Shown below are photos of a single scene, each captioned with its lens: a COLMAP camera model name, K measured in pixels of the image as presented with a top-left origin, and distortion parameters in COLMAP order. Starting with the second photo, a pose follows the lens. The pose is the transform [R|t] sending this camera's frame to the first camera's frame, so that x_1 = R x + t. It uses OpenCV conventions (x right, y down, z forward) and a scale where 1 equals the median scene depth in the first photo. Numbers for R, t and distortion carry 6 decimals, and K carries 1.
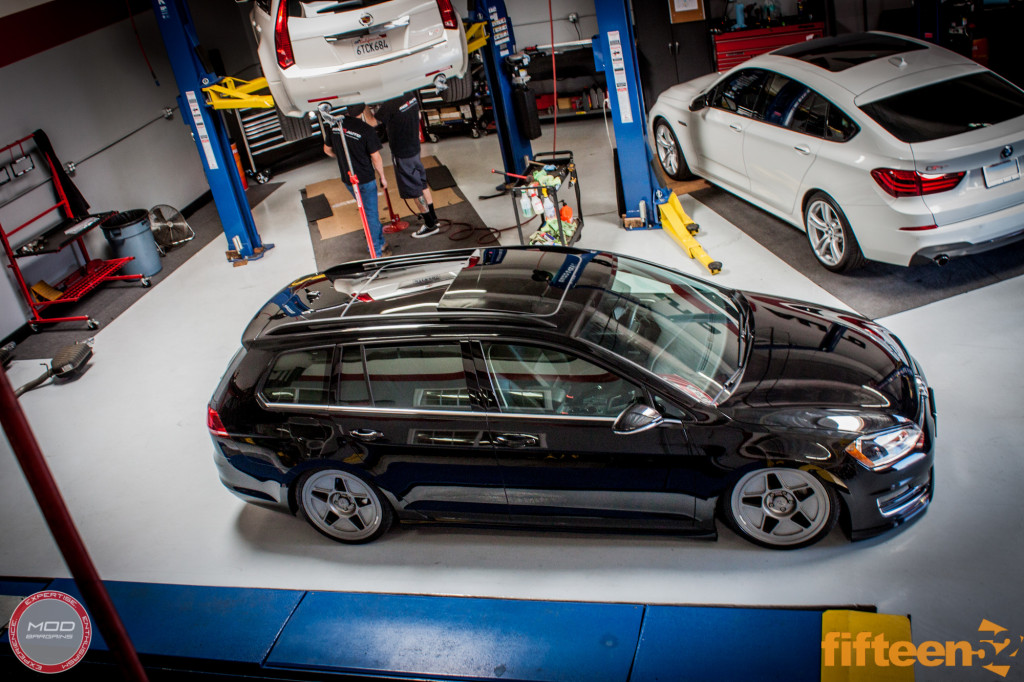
lens RADIAL K [[1045.4, 0, 512.0], [0, 1045.4, 341.0], [0, 0, 1]] dist [-0.086762, 0.002733]
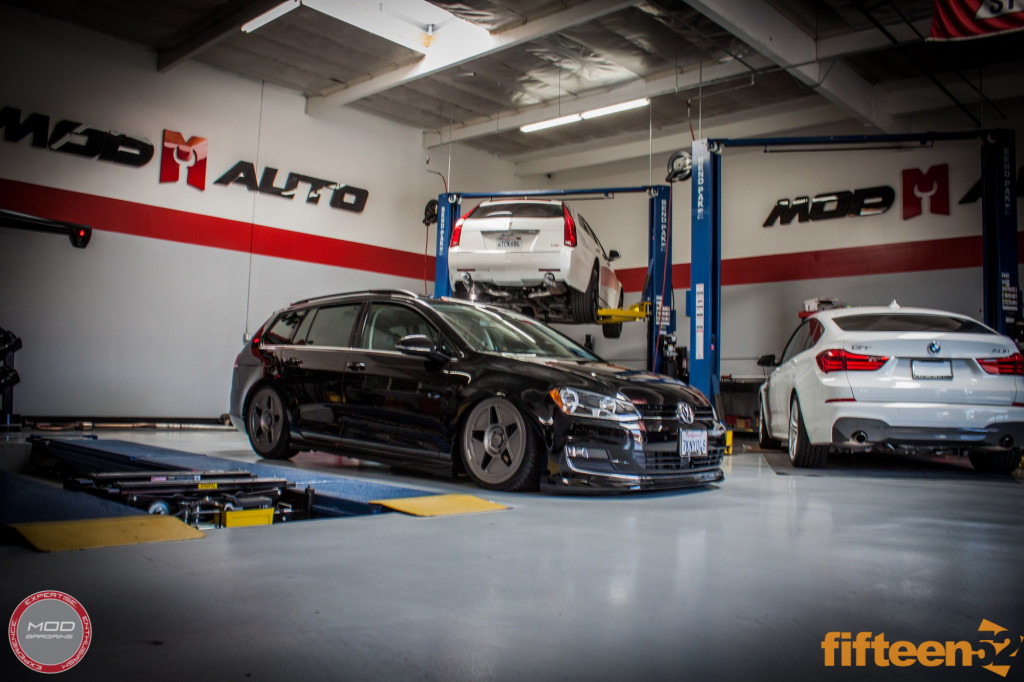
lens RADIAL K [[854.9, 0, 512.9], [0, 854.9, 326.8], [0, 0, 1]] dist [-0.129538, 0.011592]
pose [[0.858752, 0.173328, -0.482185, 0.507299], [-0.387239, 0.835796, -0.389218, 0.295478], [0.335546, 0.520963, 0.784861, 0.160798]]
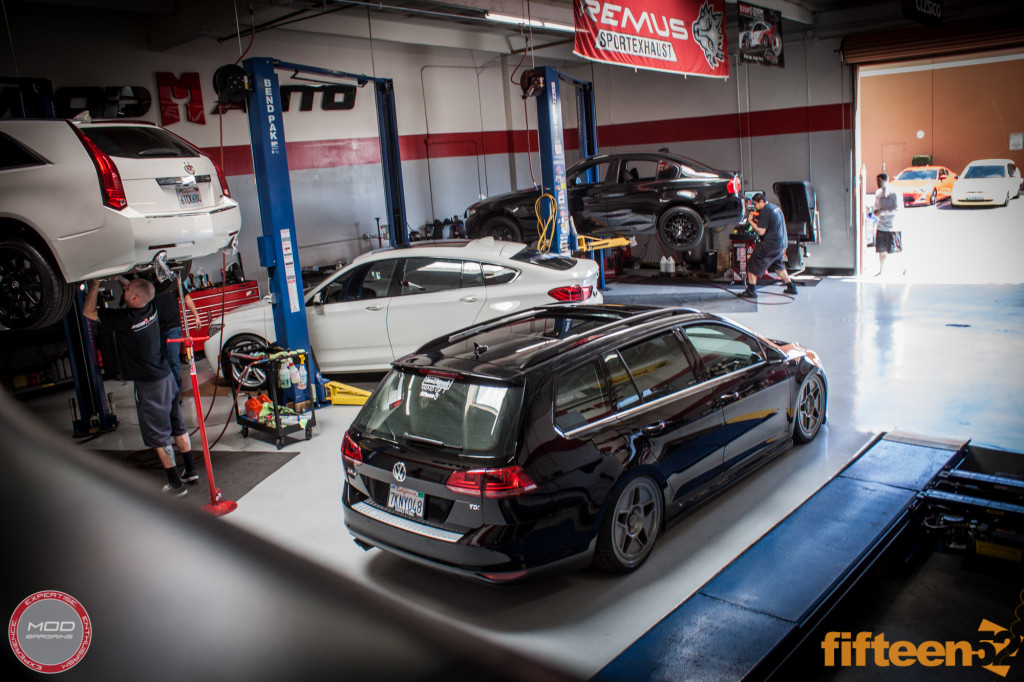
lens RADIAL K [[854.9, 0, 512.9], [0, 854.9, 326.8], [0, 0, 1]] dist [-0.129538, 0.011592]
pose [[0.456218, -0.019473, 0.889655, -0.751085], [0.396087, 0.899706, -0.183421, 0.078831], [-0.796856, 0.436061, 0.418175, 0.569573]]
